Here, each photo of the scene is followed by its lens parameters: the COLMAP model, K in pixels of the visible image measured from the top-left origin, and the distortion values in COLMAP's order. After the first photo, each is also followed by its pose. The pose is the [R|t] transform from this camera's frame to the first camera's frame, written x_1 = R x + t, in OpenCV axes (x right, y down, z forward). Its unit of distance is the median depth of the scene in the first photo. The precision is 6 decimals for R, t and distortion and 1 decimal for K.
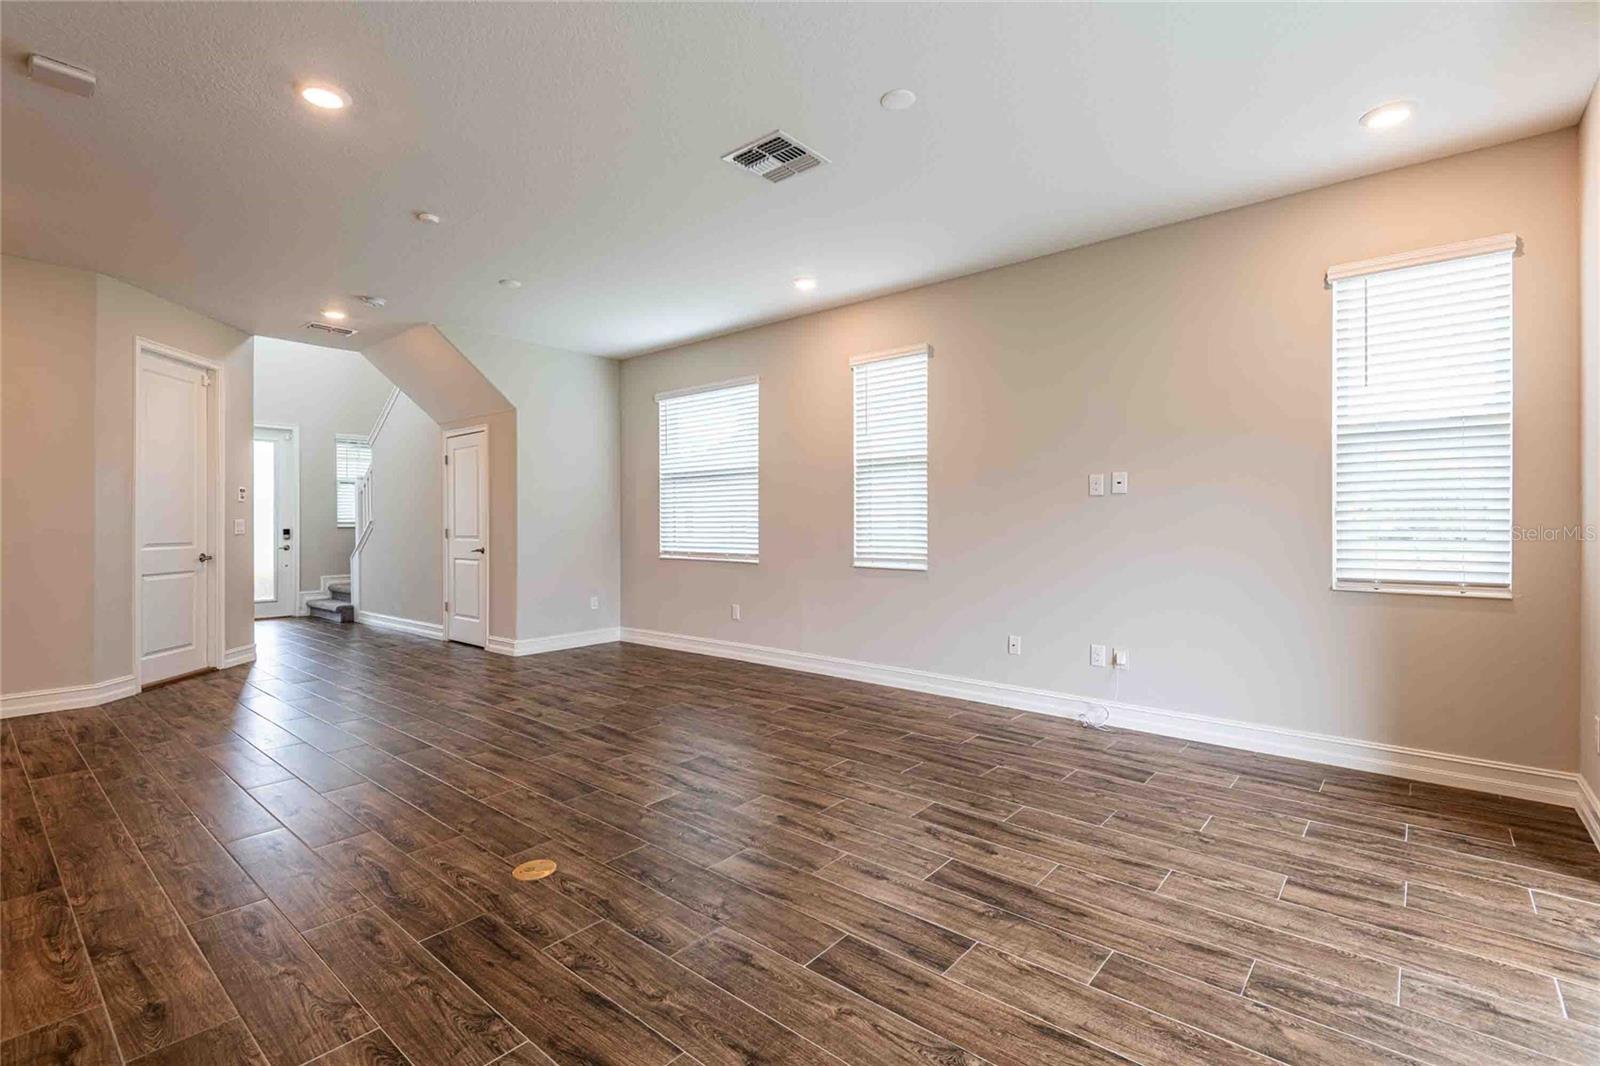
lens RADIAL K [[731.6, 0, 797.1], [0, 731.6, 511.3], [0, 0, 1]] dist [0.030552, -0.017473]
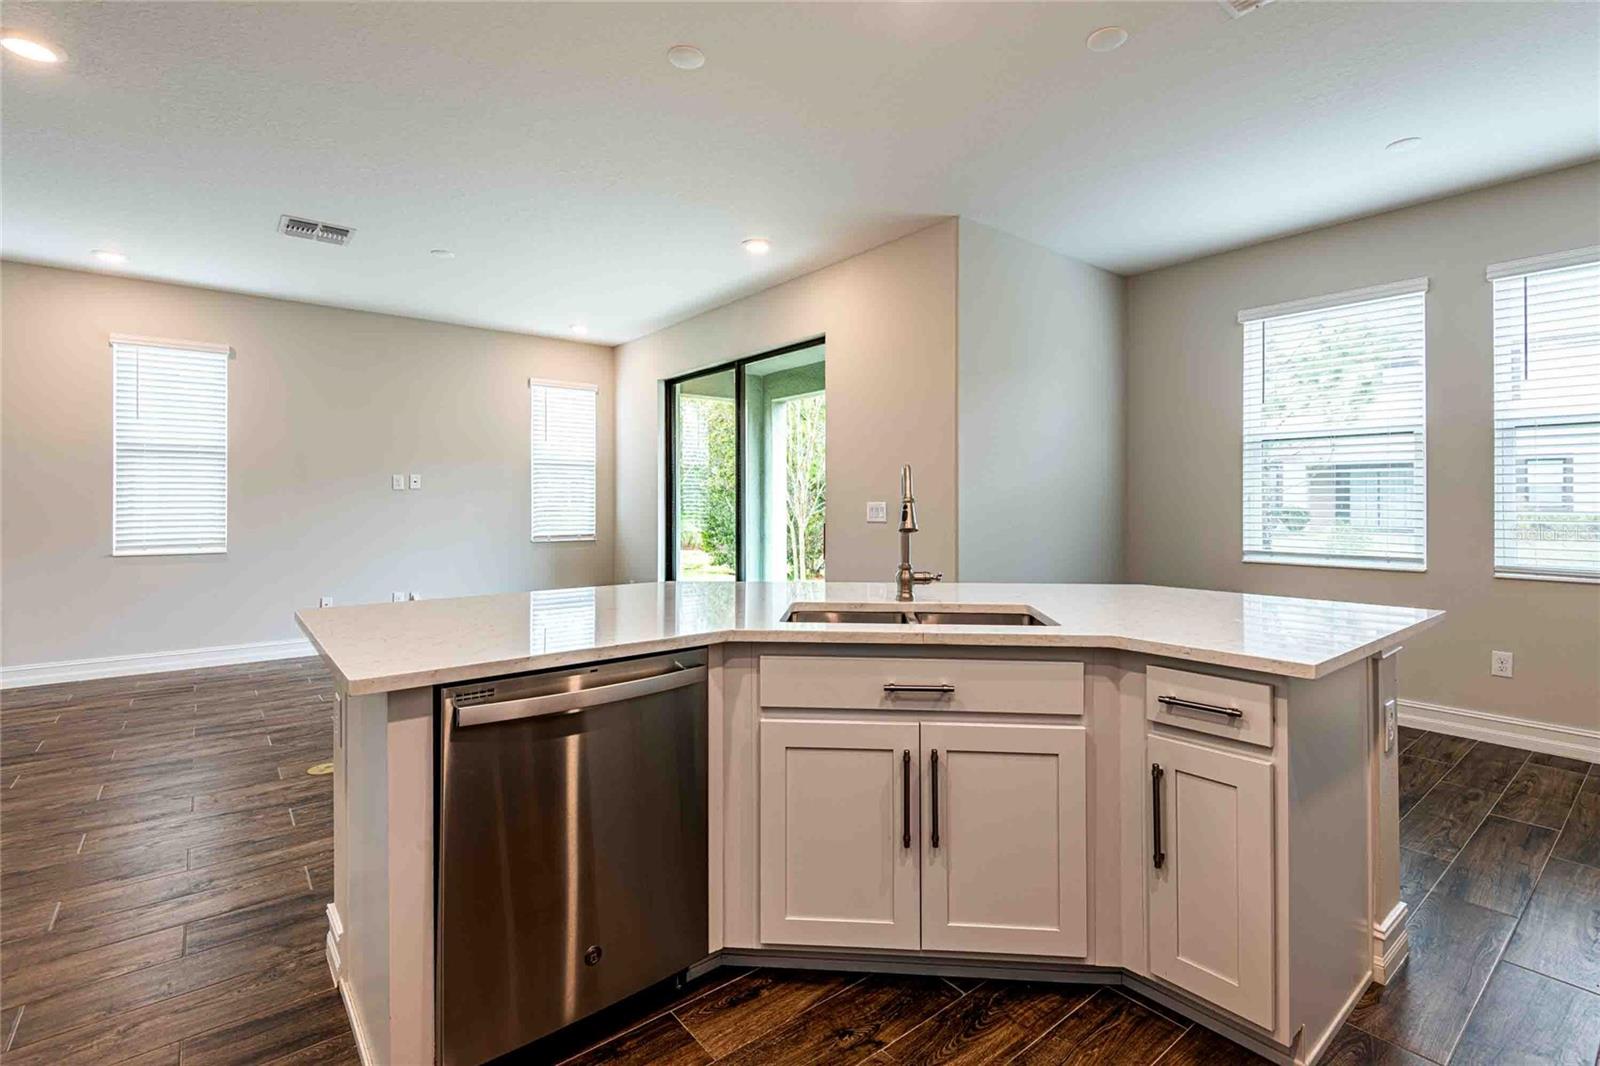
lens RADIAL K [[731.6, 0, 805.5], [0, 731.6, 503.8], [0, 0, 1]] dist [0.030552, -0.017473]
pose [[0.176807, 0.000960, 0.984245, -0.761984], [-0.015728, 0.999875, 0.001850, -0.008143], [-0.984120, -0.015807, 0.176800, -0.048826]]
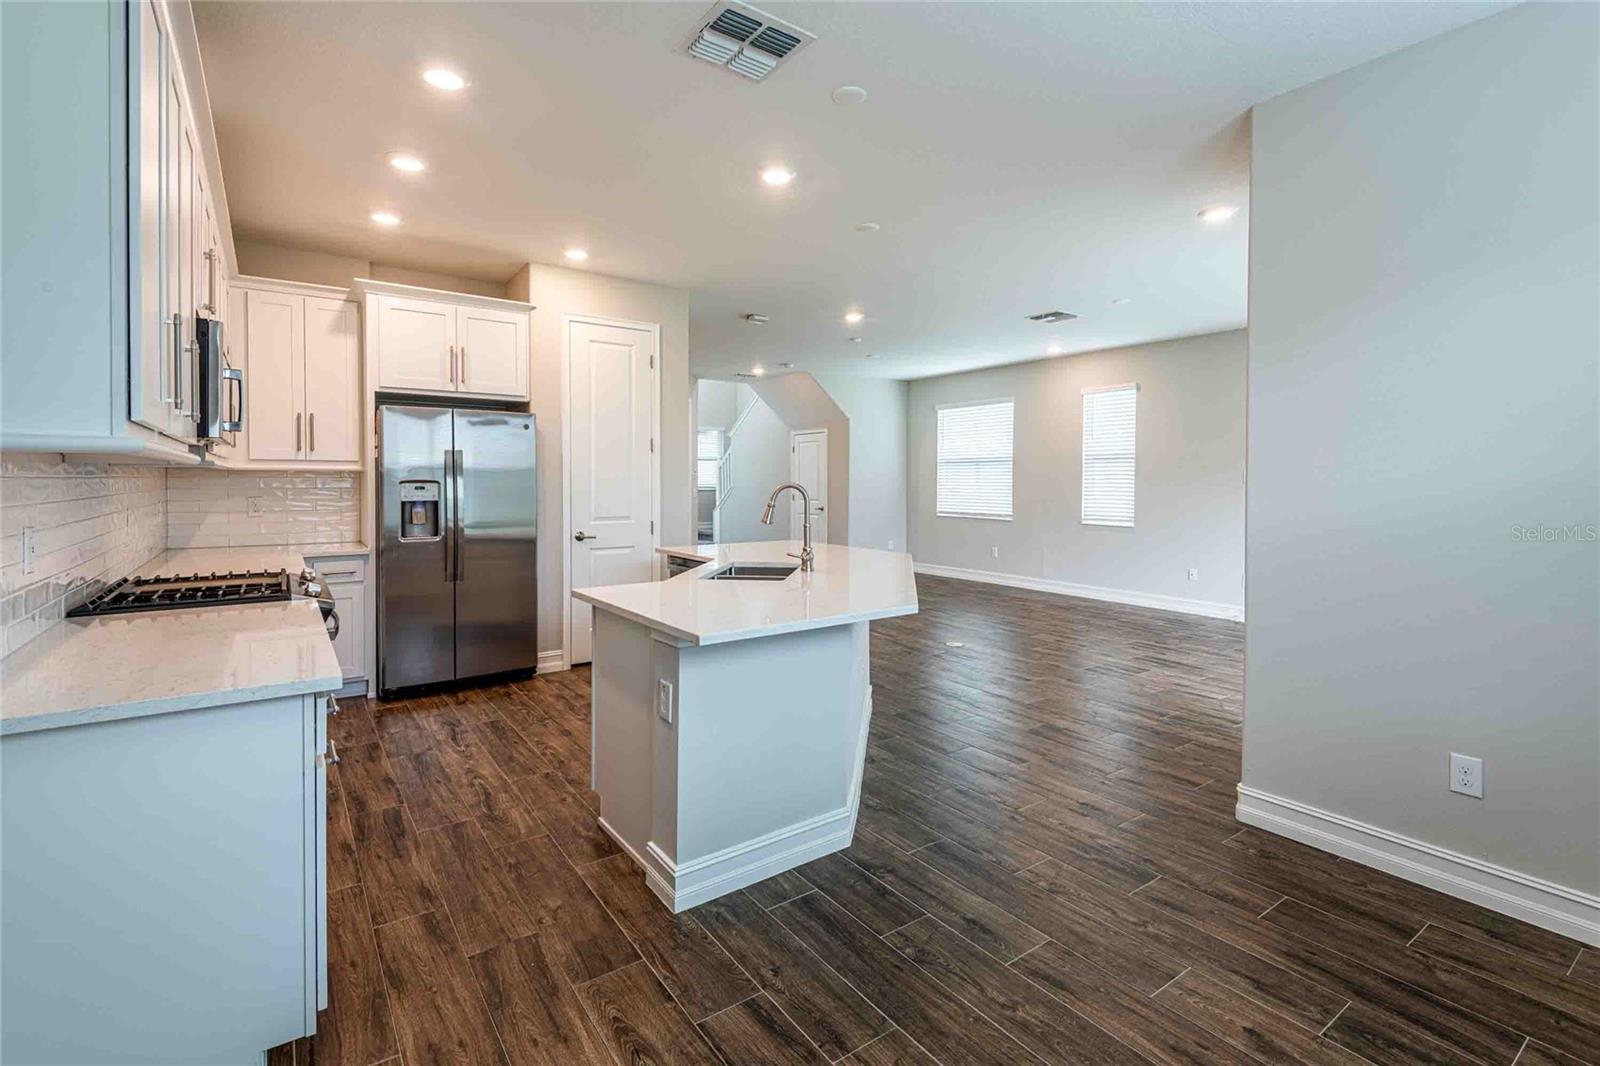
lens RADIAL K [[731.6, 0, 797.1], [0, 731.6, 495.1], [0, 0, 1]] dist [0.030552, -0.017473]
pose [[0.967937, 0.010911, -0.250955, -0.126553], [-0.001604, 0.999304, 0.037262, -0.046643], [0.251187, -0.035664, 0.967281, -0.715947]]
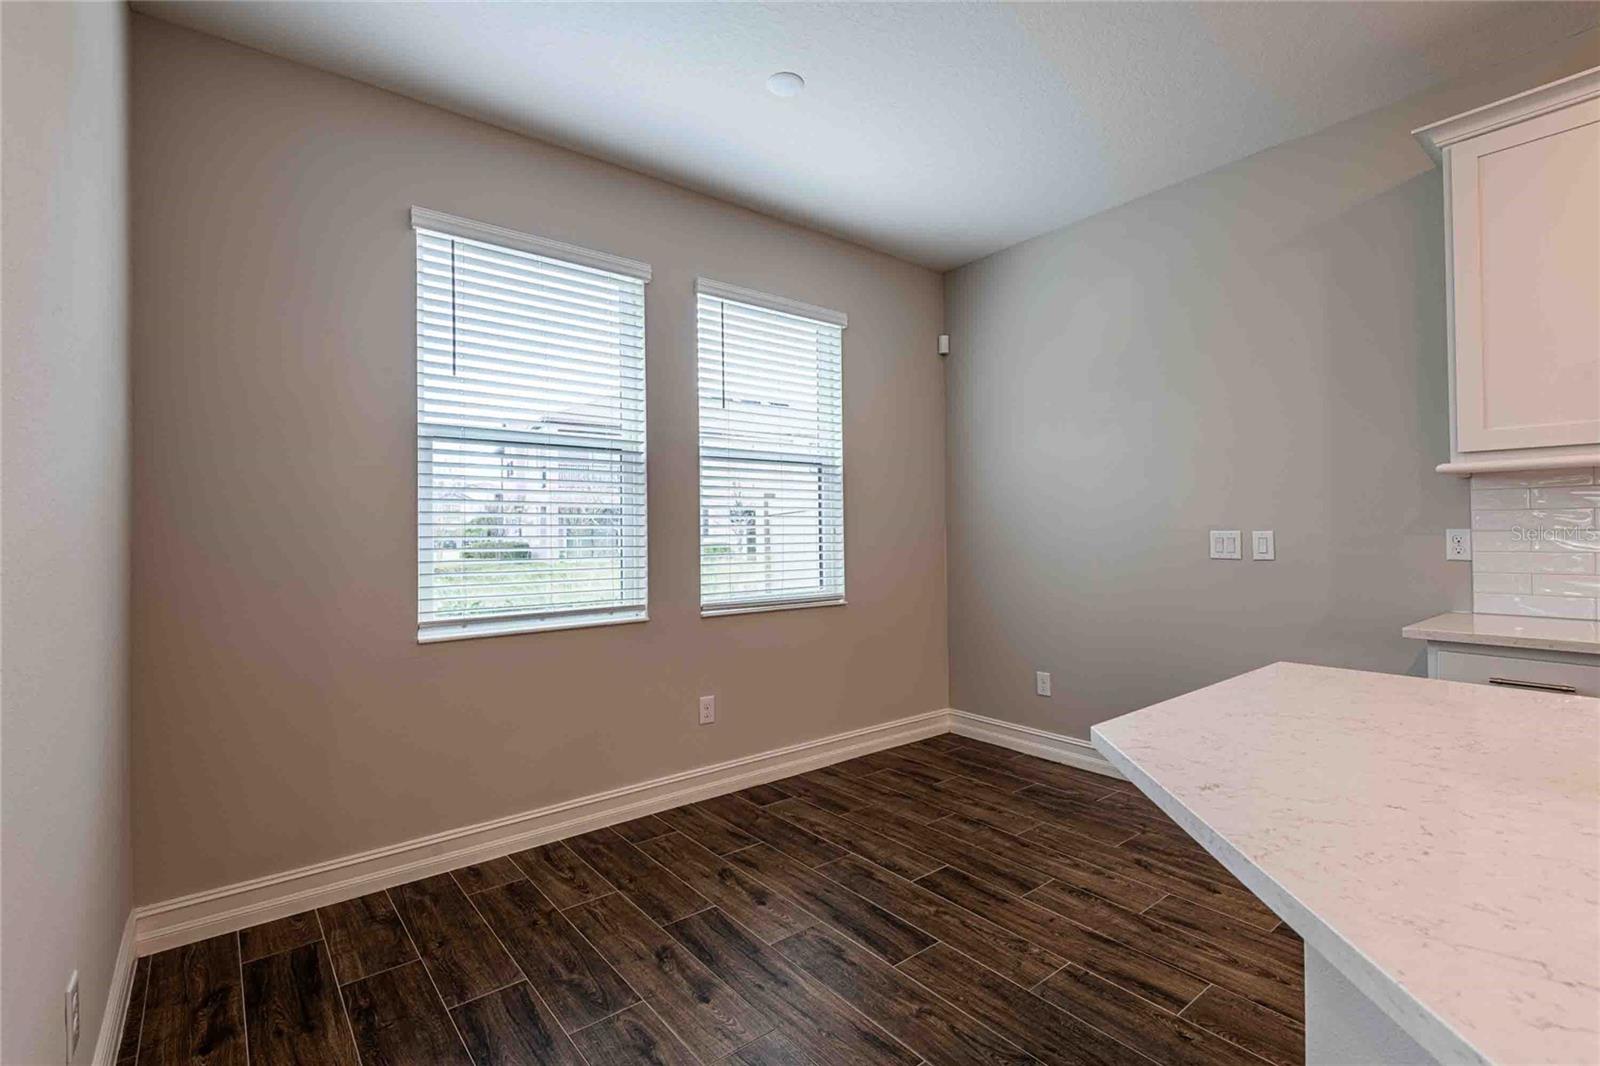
lens RADIAL K [[731.6, 0, 808.8], [0, 731.6, 526.2], [0, 0, 1]] dist [0.030552, -0.017473]
pose [[-0.982161, 0.014517, 0.187481, -0.129735], [0.010484, 0.999692, -0.022483, -0.011411], [-0.187749, -0.020116, -0.982011, 0.048877]]
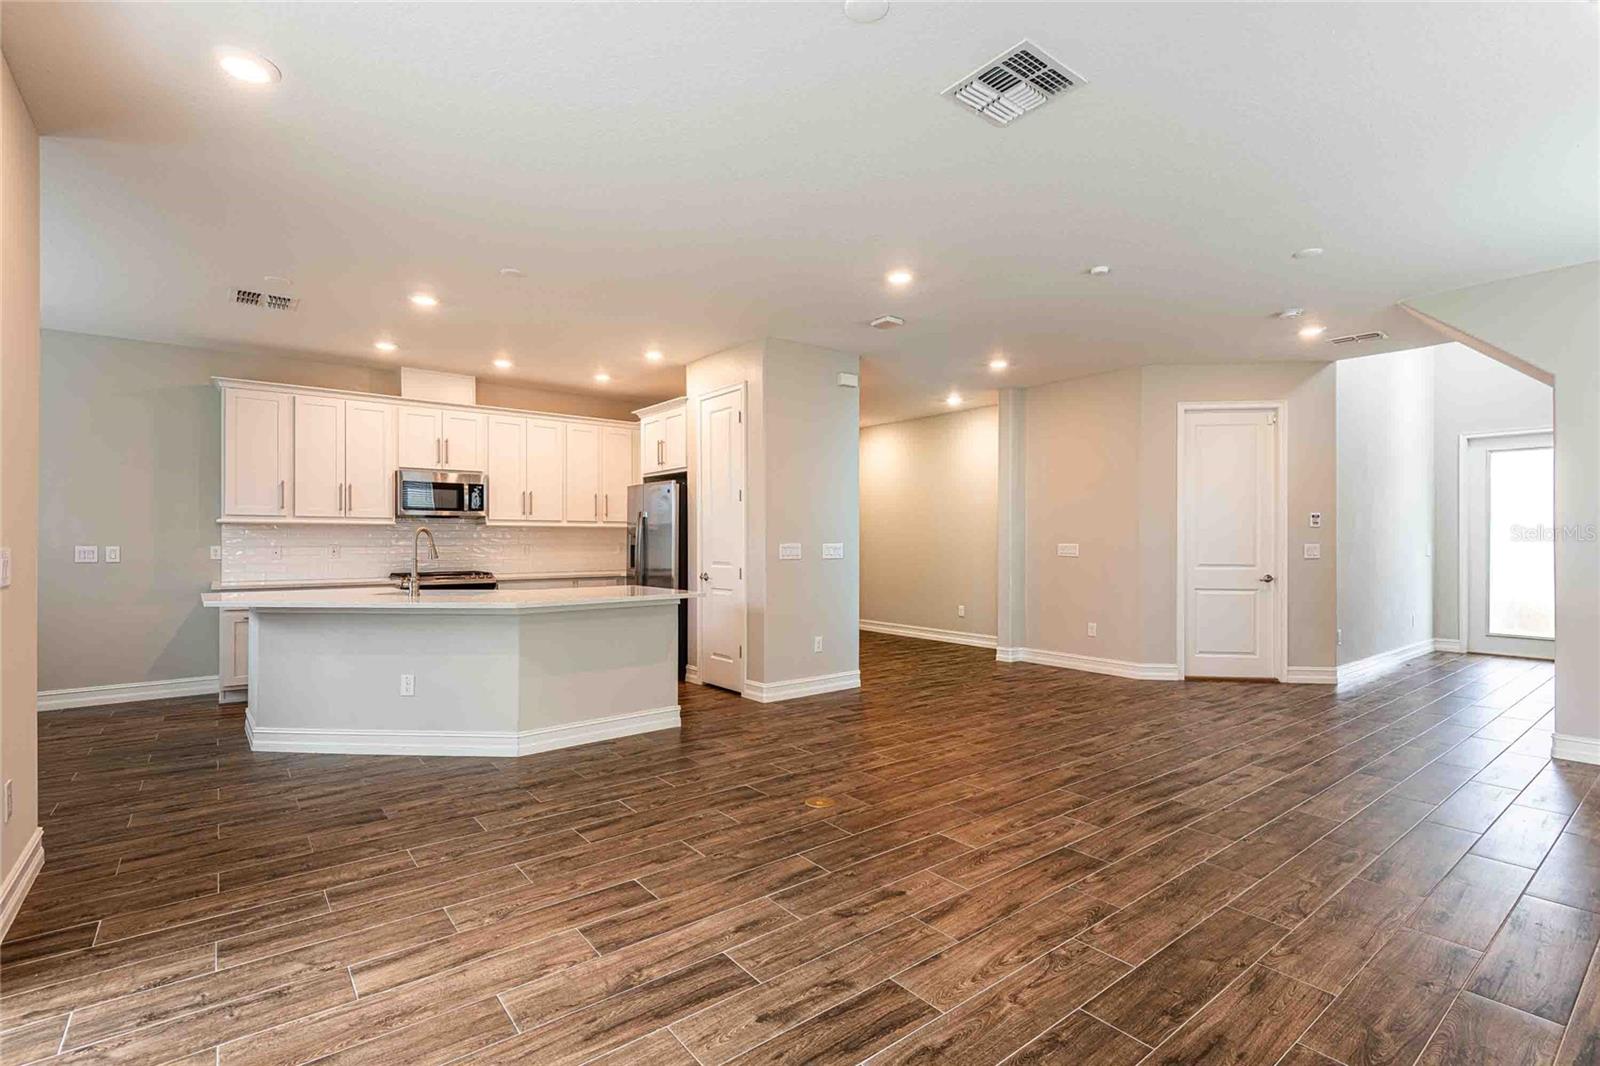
lens RADIAL K [[731.6, 0, 794.9], [0, 731.6, 529.2], [0, 0, 1]] dist [0.030552, -0.017473]
pose [[-0.202783, -0.013487, -0.979131, 0.510382], [0.017679, 0.999692, -0.017432, -0.005439], [0.979064, -0.020845, -0.202482, 0.616769]]
